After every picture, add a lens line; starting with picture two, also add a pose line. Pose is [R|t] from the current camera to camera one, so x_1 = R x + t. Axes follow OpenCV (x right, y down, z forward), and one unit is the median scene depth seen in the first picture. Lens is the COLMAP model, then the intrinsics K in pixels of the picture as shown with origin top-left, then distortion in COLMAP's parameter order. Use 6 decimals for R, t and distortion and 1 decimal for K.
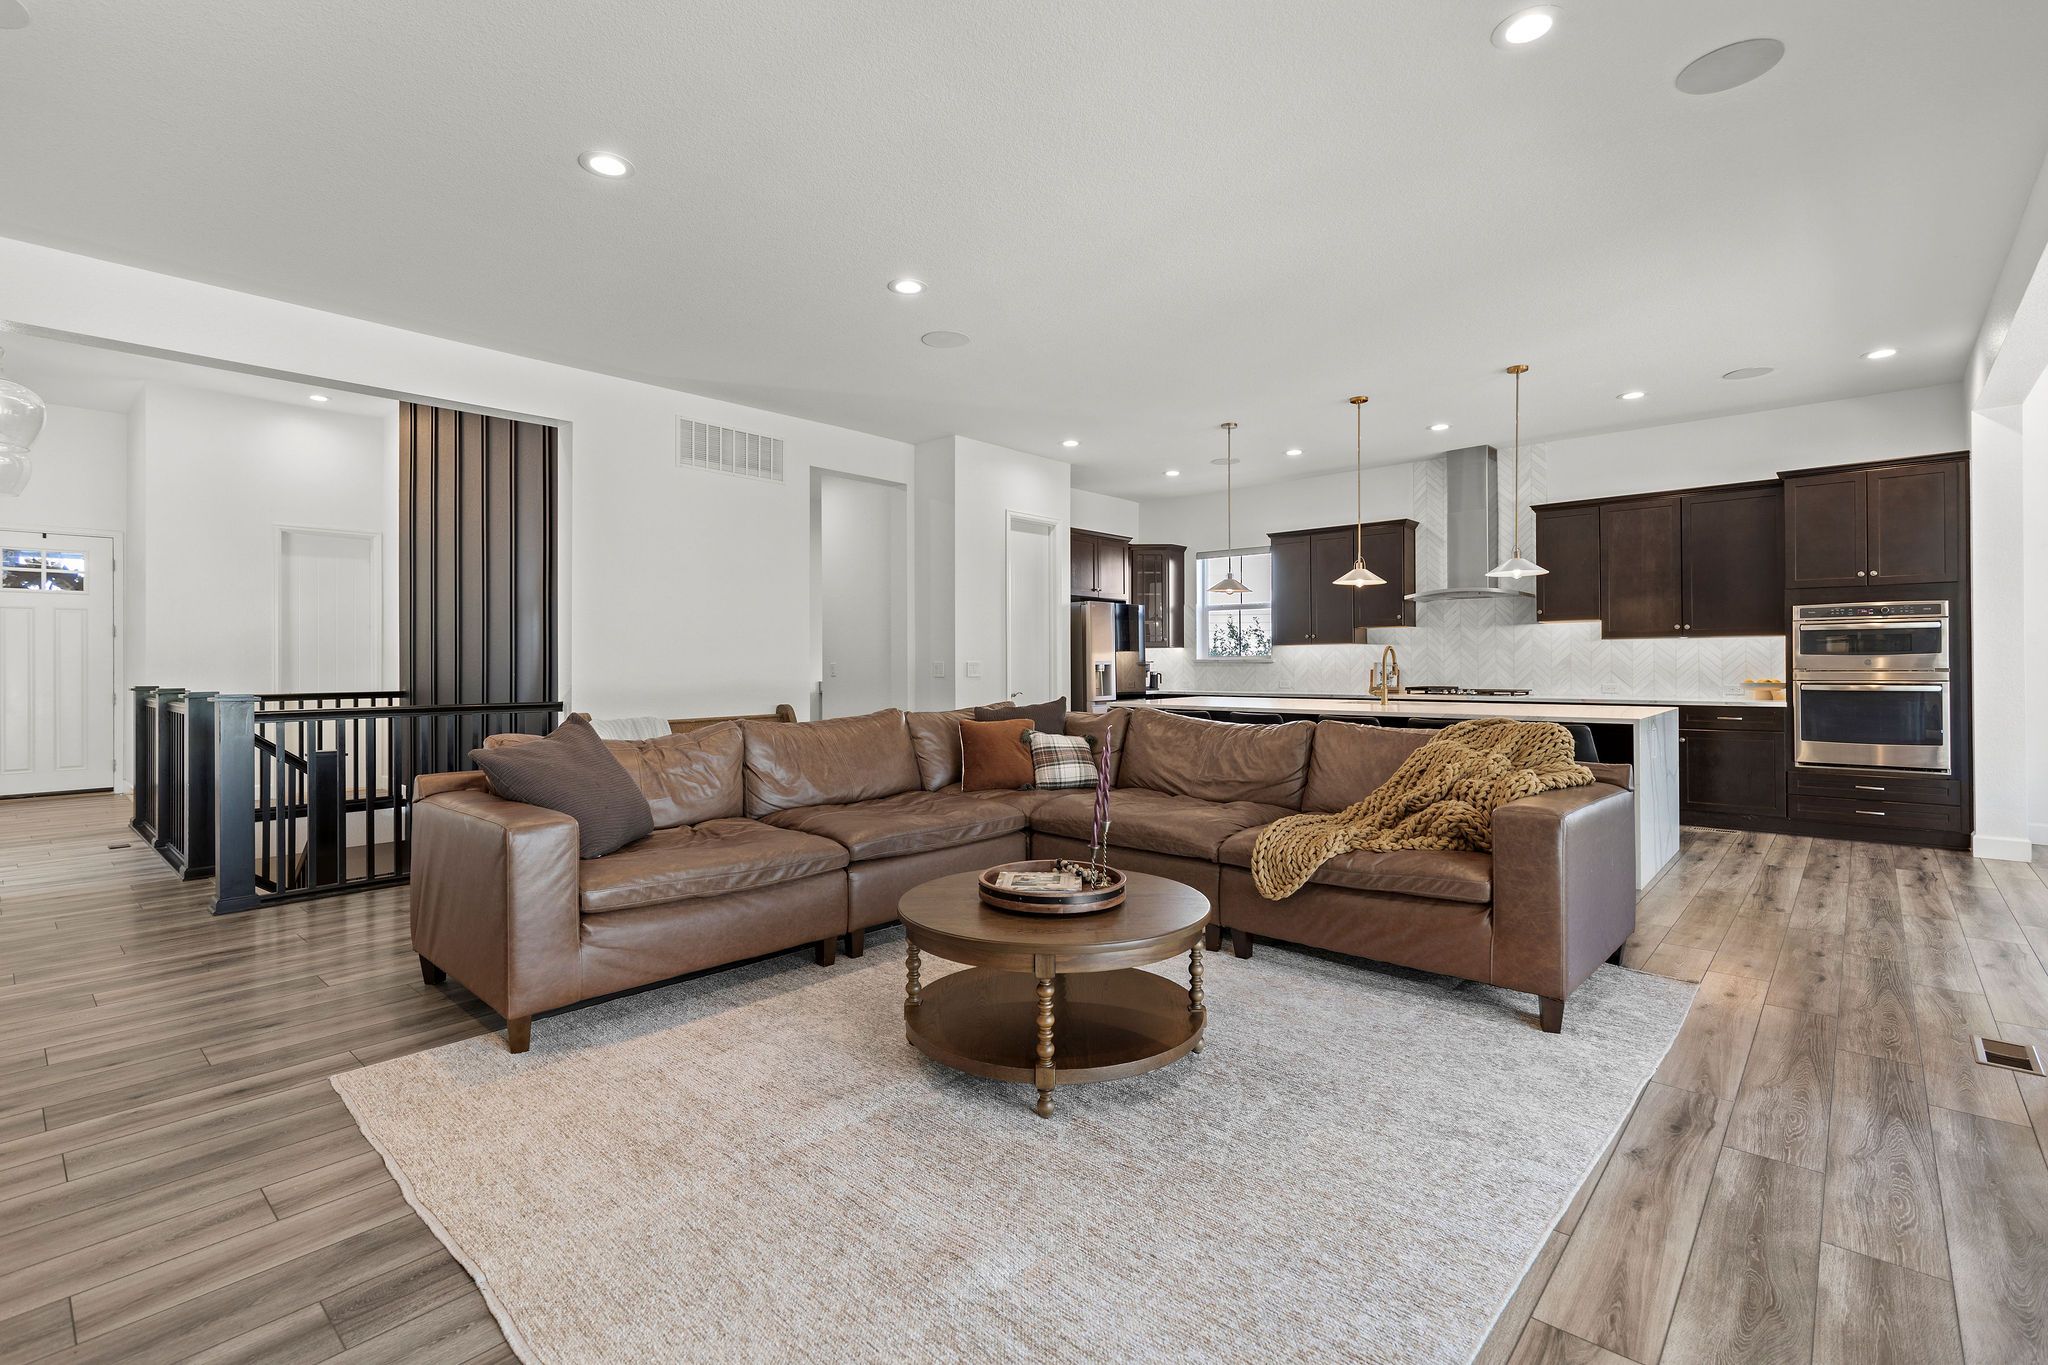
lens RADIAL K [[930.8, 0, 1025.5], [0, 930.8, 668.2], [0, 0, 1]] dist [0.007537, 0.000025]
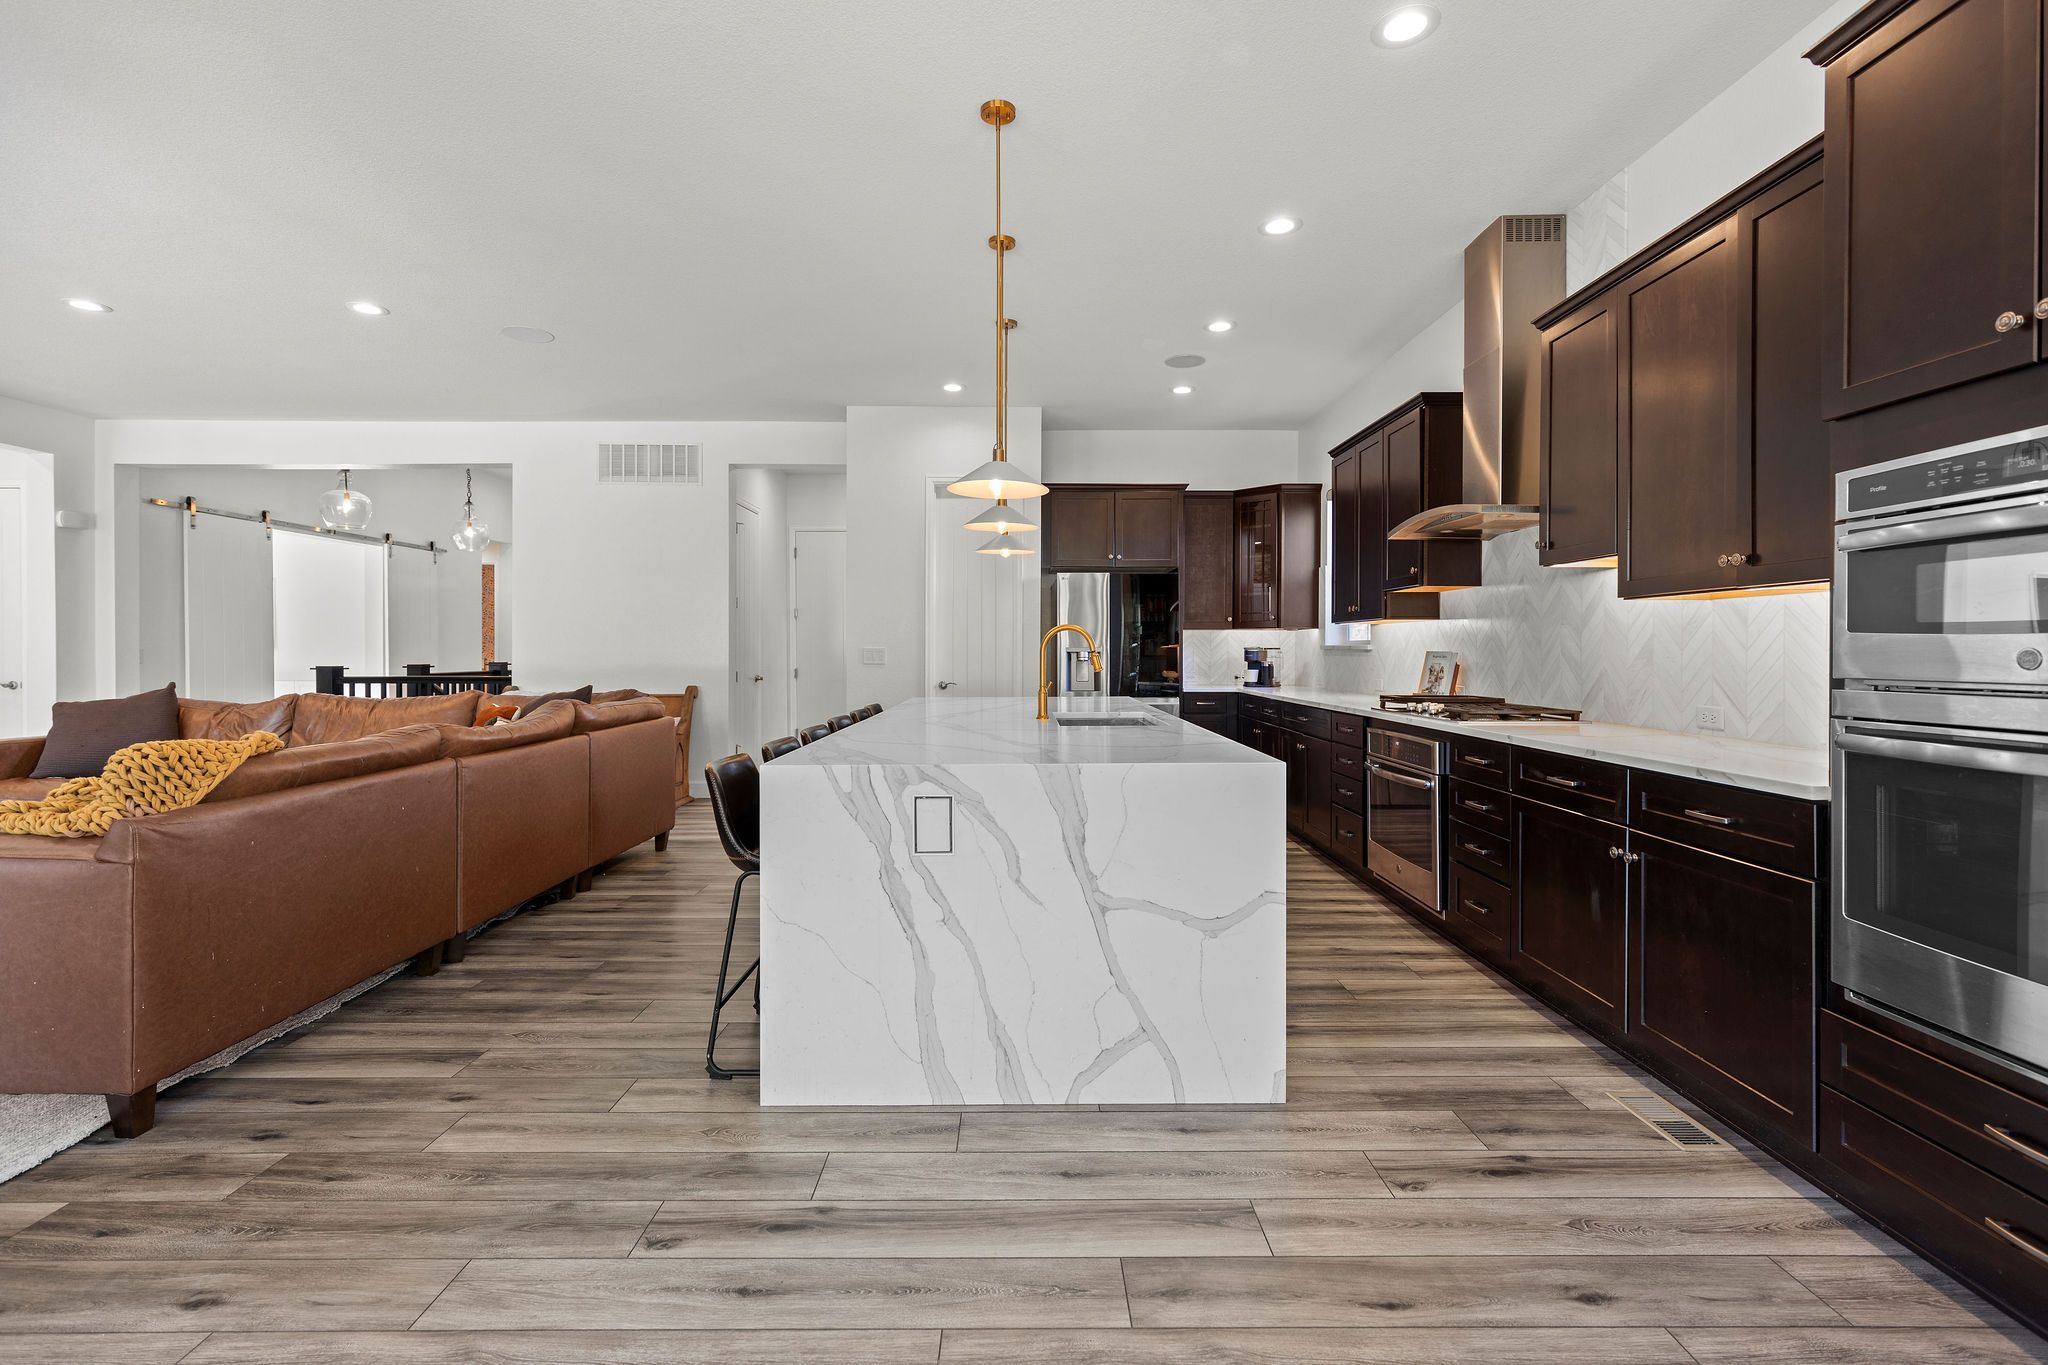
lens RADIAL K [[921.7, 0, 1024.8], [0, 921.7, 659.7], [0, 0, 1]] dist [0.006678, 0.000430]
pose [[0.669137, 0.012962, -0.743026, 0.866074], [-0.007500, 0.999915, 0.010690, -0.006794], [0.743101, -0.001580, 0.669178, 0.597244]]
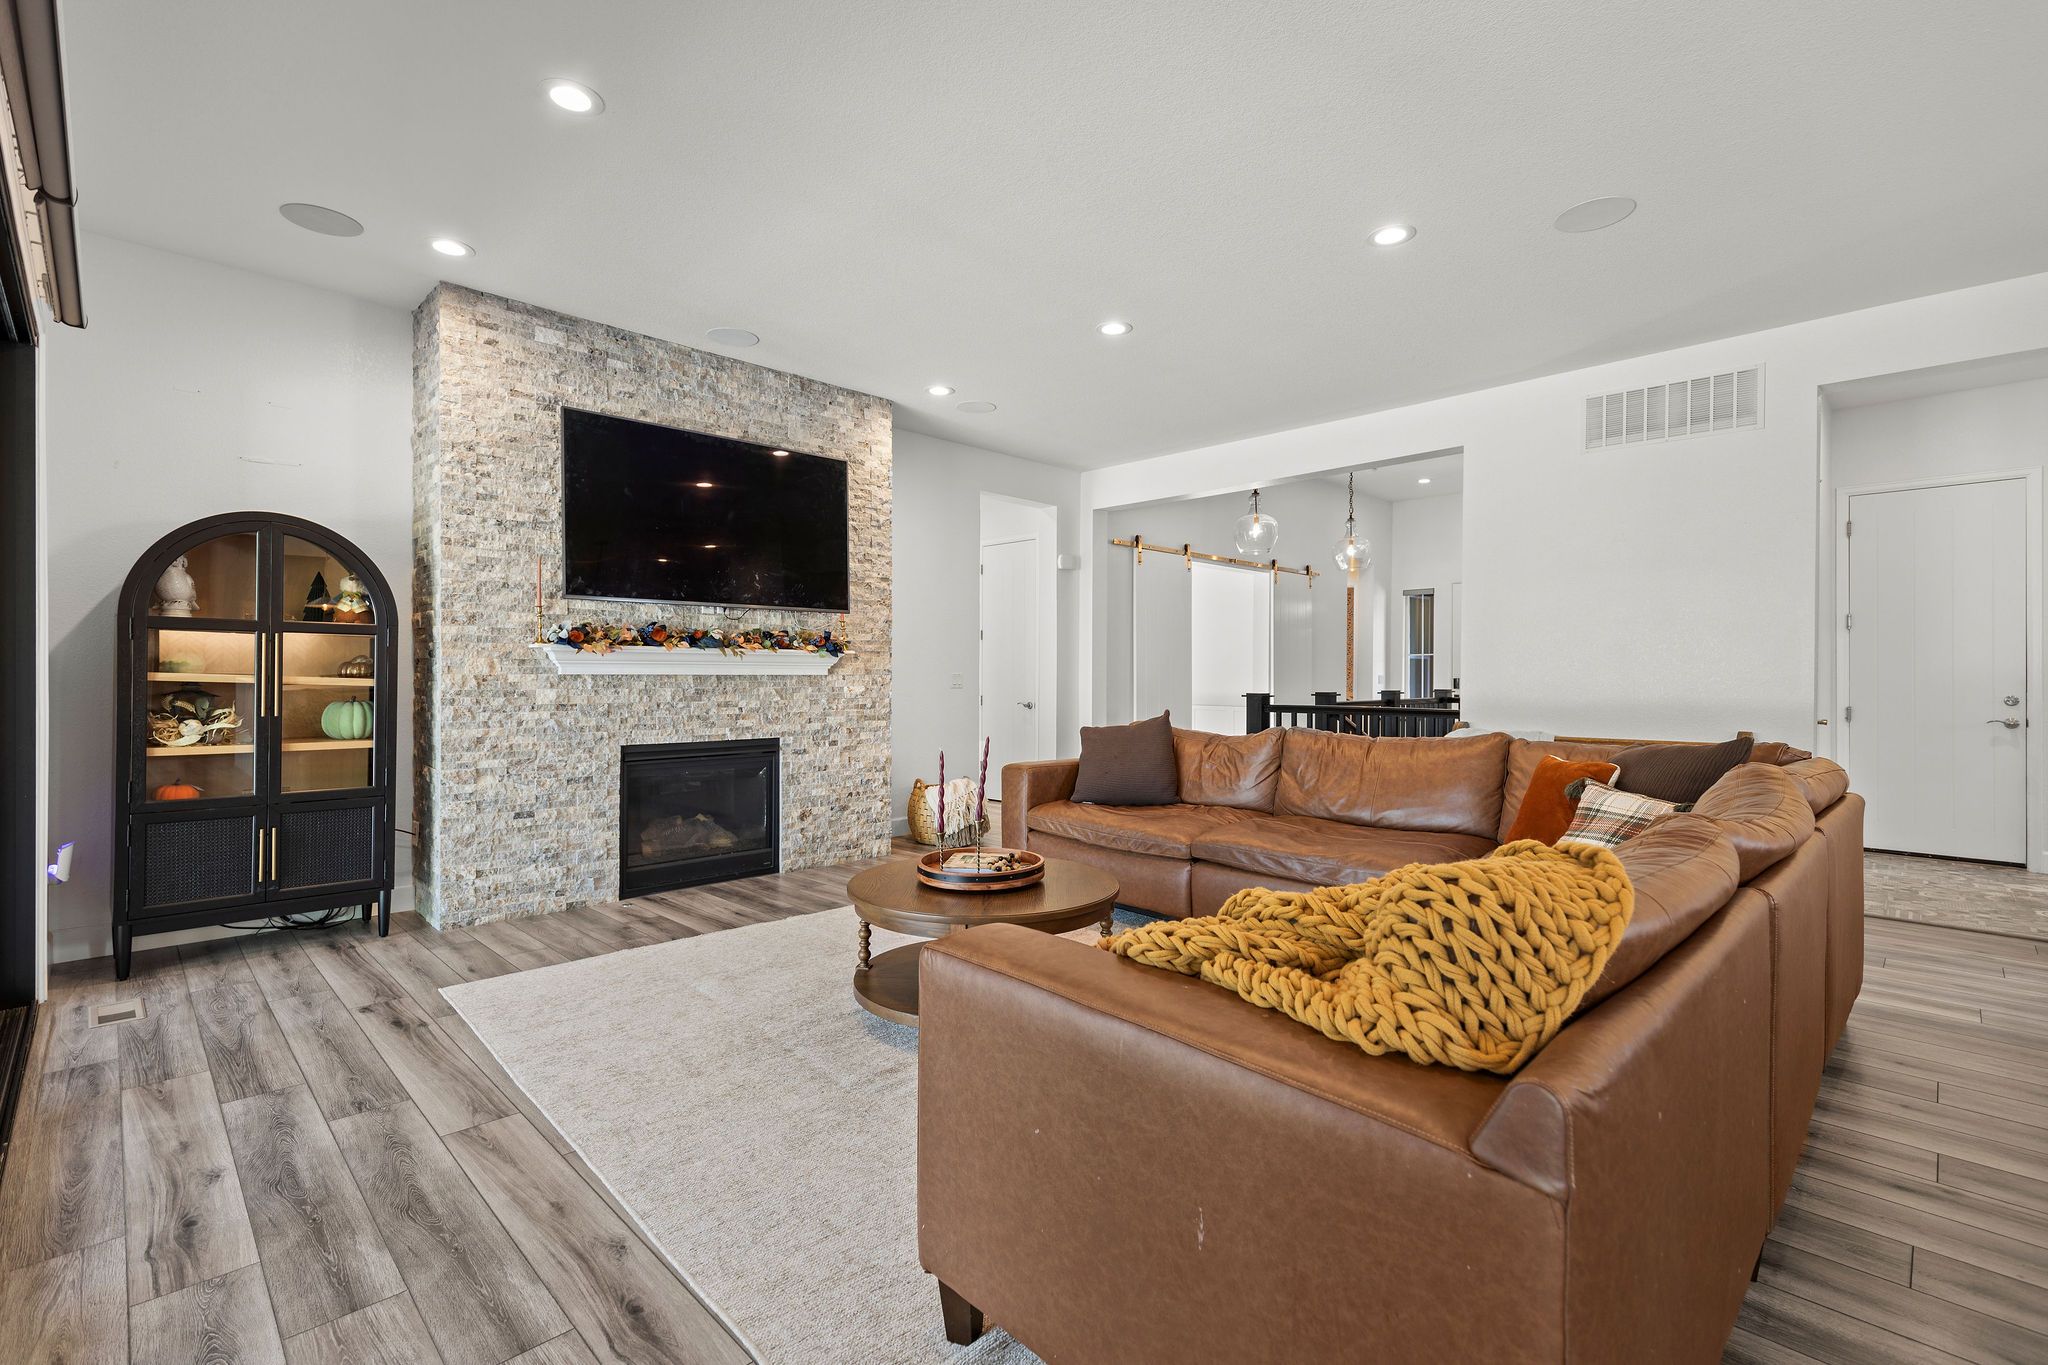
lens RADIAL K [[917.9, 0, 1021.6], [0, 917.9, 673.6], [0, 0, 1]] dist [0.006635, -0.000214]
pose [[-0.058131, 0.002332, -0.998306, 0.526009], [-0.007516, 0.999968, 0.002774, -0.004439], [0.998281, 0.007665, -0.058112, 0.504516]]
